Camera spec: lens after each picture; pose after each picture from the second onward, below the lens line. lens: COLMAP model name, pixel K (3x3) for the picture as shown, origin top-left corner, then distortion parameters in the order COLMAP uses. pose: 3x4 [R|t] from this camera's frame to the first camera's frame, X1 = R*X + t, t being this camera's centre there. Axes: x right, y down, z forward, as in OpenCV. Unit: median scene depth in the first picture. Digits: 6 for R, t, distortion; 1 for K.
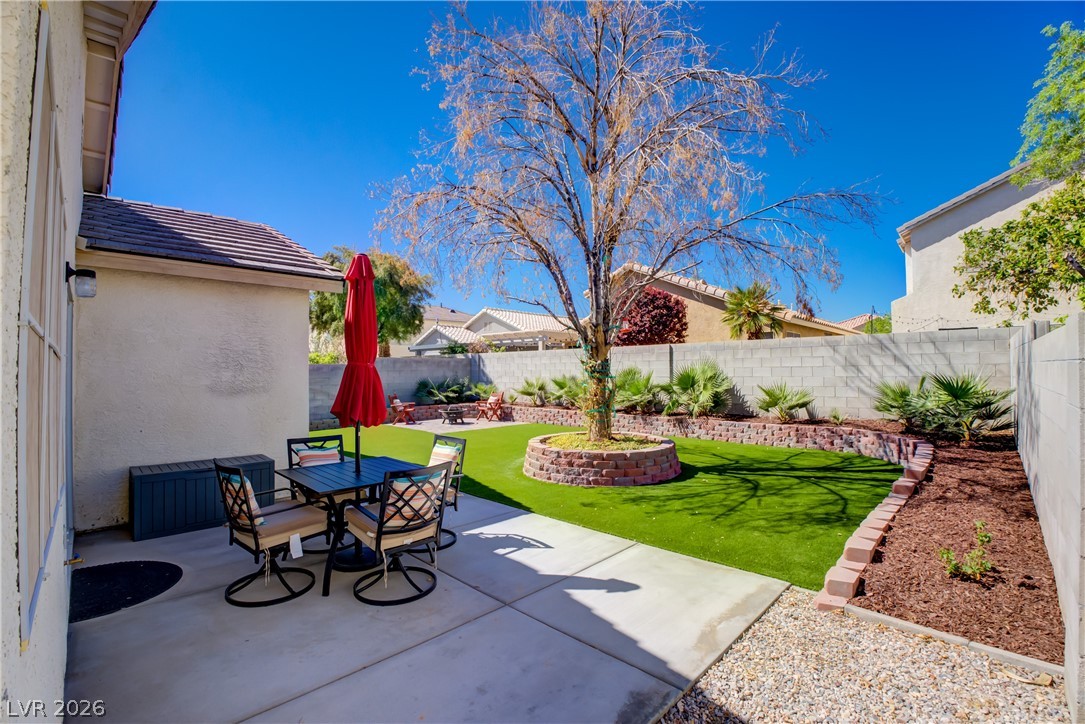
lens RADIAL K [[491.3, 0, 542.5], [0, 491.3, 362.0], [0, 0, 1]] dist [-0.043700, 0.000389]
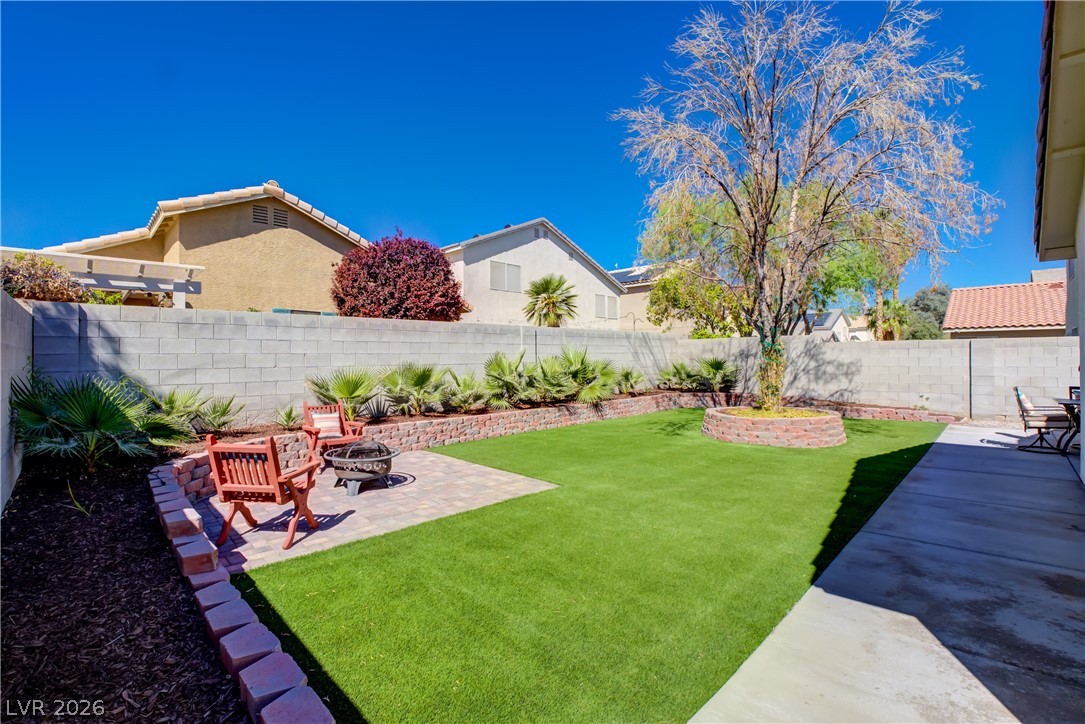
lens RADIAL K [[491.3, 0, 542.5], [0, 491.3, 362.0], [0, 0, 1]] dist [-0.043700, 0.000389]
pose [[0.026540, -0.000965, 0.999647, -0.523816], [-0.005374, 0.999985, 0.001108, 0.023776], [-0.999633, -0.005401, 0.026535, 0.794258]]
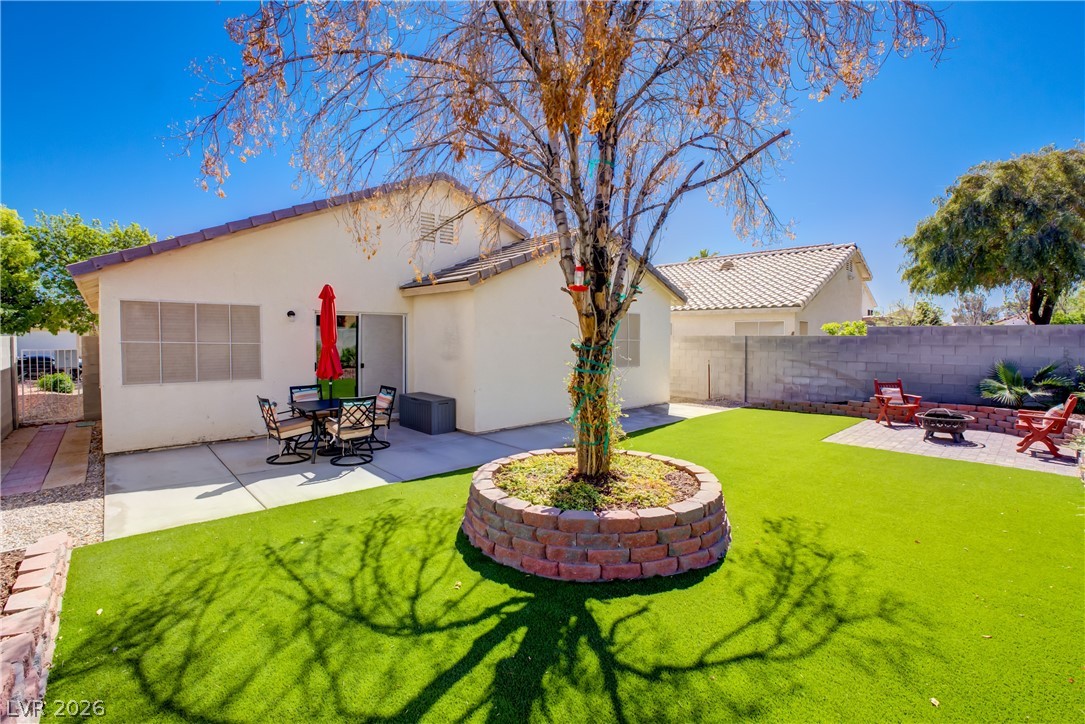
lens RADIAL K [[491.3, 0, 542.5], [0, 491.3, 362.0], [0, 0, 1]] dist [-0.043700, 0.000389]
pose [[-0.062464, 0.061347, -0.996160, 0.384999], [0.016815, 0.998032, 0.060408, -0.008568], [0.997906, -0.012978, -0.063373, 0.526697]]
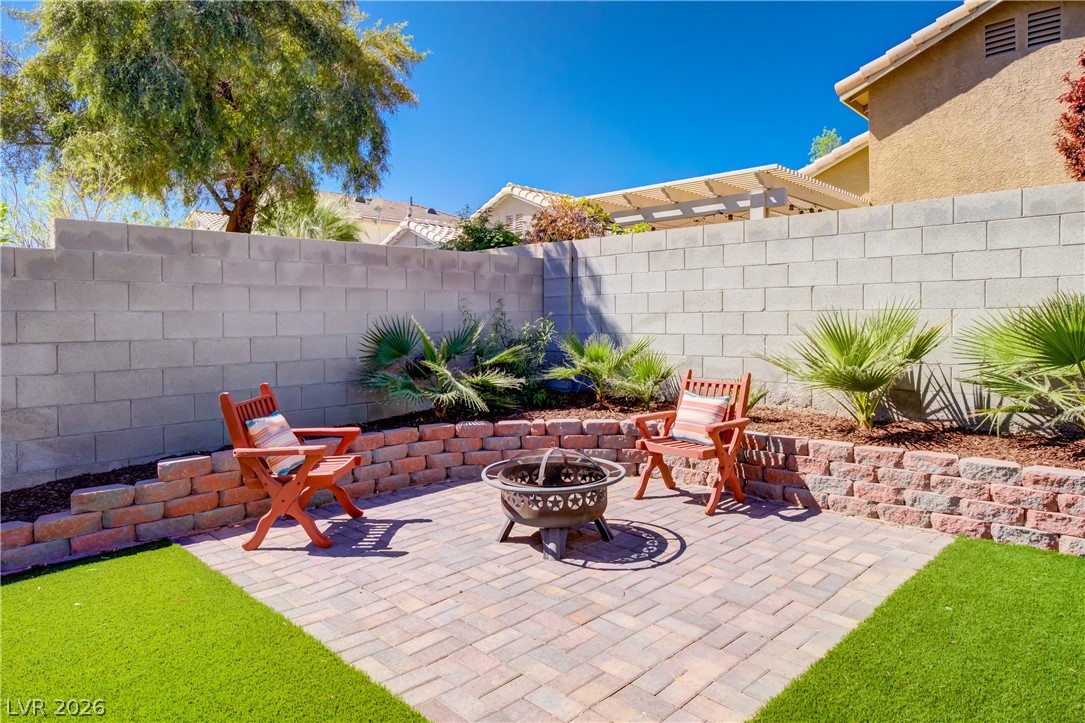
lens RADIAL K [[654.8, 0, 543.8], [0, 654.8, 332.3], [0, 0, 1]] dist [-0.001147, -0.000357]
pose [[0.999944, -0.000732, 0.010552, -0.176814], [0.000406, 0.999524, 0.030861, 0.031700], [-0.010570, -0.030855, 0.999468, 0.689962]]
